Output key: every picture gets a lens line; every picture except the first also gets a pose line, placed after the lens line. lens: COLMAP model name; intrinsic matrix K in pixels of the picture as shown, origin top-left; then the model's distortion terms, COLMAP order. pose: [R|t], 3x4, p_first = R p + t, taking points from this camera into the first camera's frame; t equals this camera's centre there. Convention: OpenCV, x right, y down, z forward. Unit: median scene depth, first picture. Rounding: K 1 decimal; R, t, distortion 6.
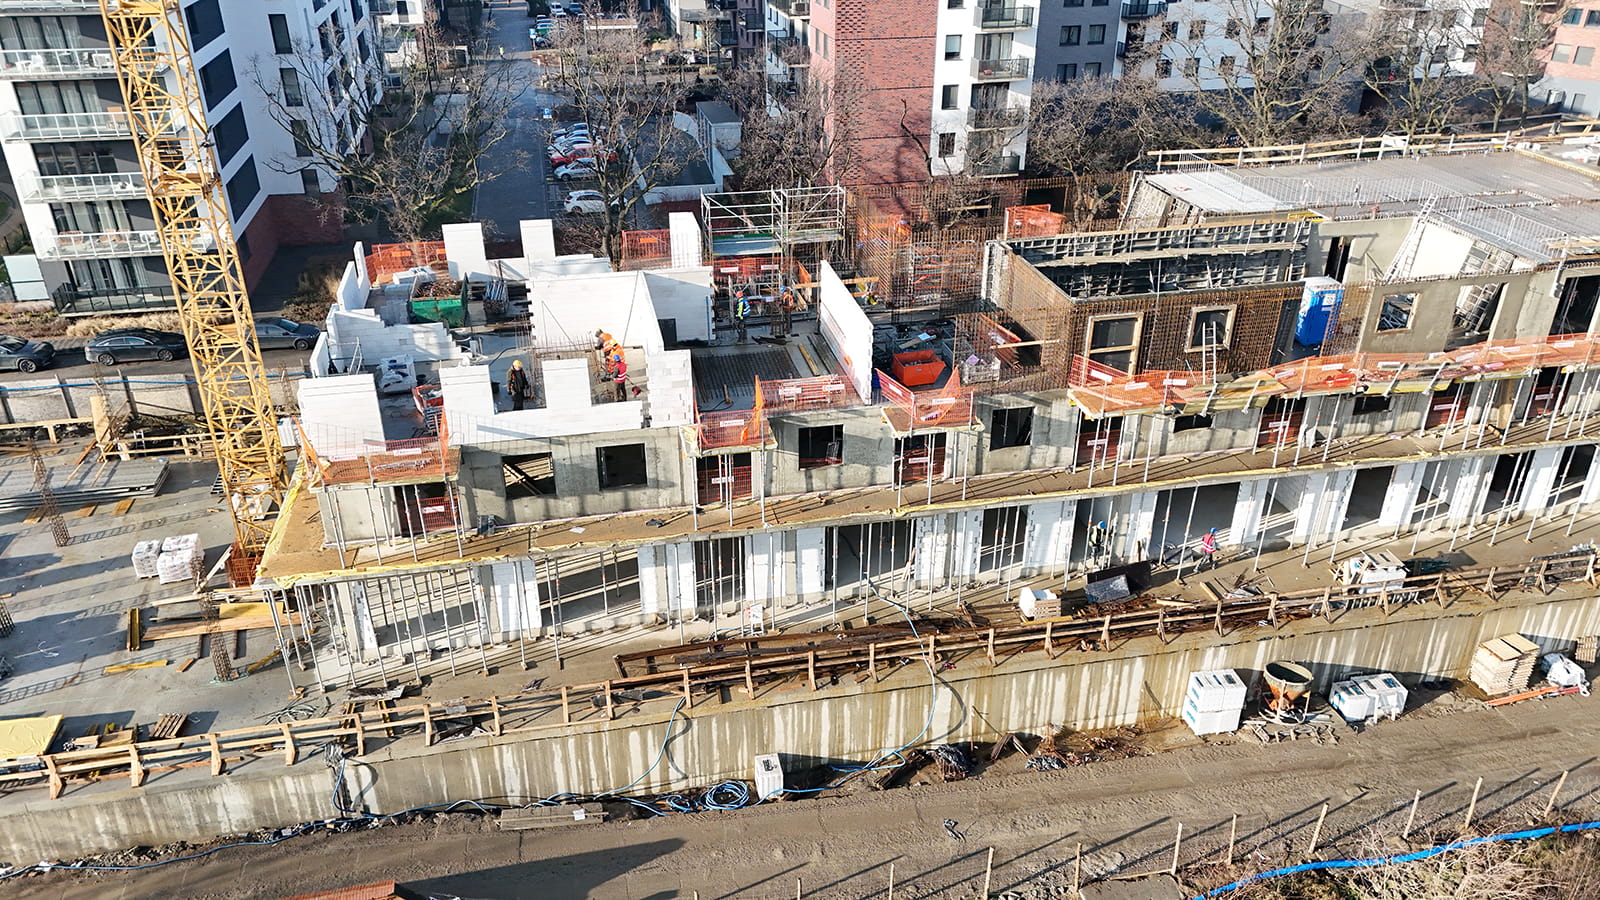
lens RADIAL K [[1179.4, 0, 800.4], [0, 1179.4, 441.6], [0, 0, 1]] dist [0.086211, -0.075292]
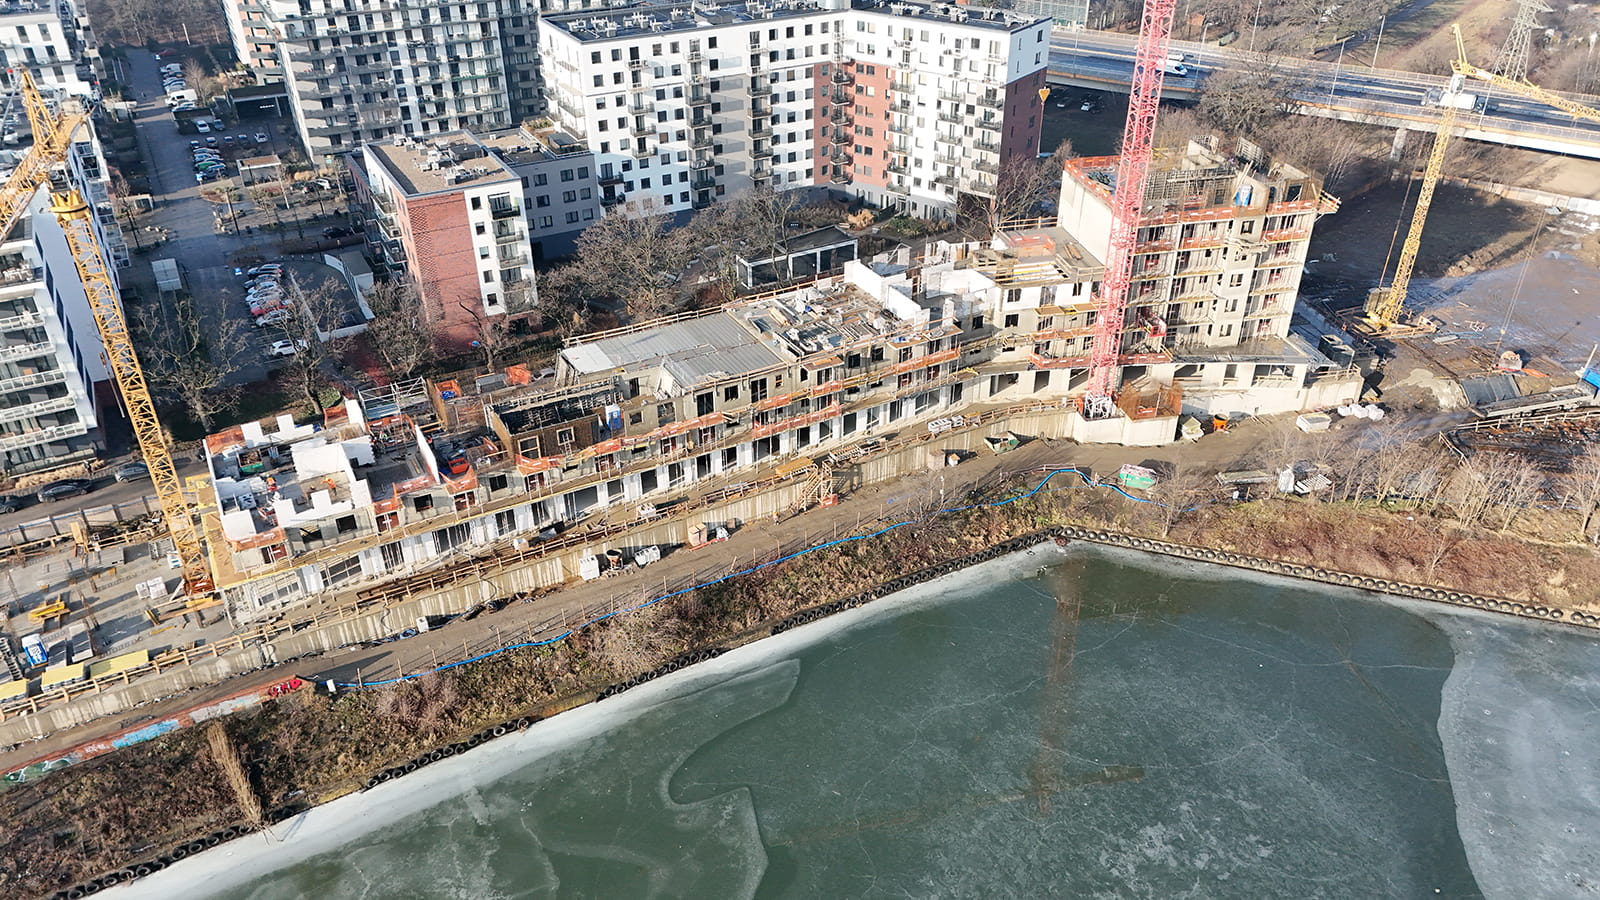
lens RADIAL K [[1179.4, 0, 797.7], [0, 1179.4, 452.6], [0, 0, 1]] dist [0.086211, -0.075292]
pose [[0.959795, -0.156694, 0.232895, 0.211935], [0.138081, 0.985923, 0.094285, -0.235198], [-0.244391, -0.058336, 0.967921, -1.739249]]
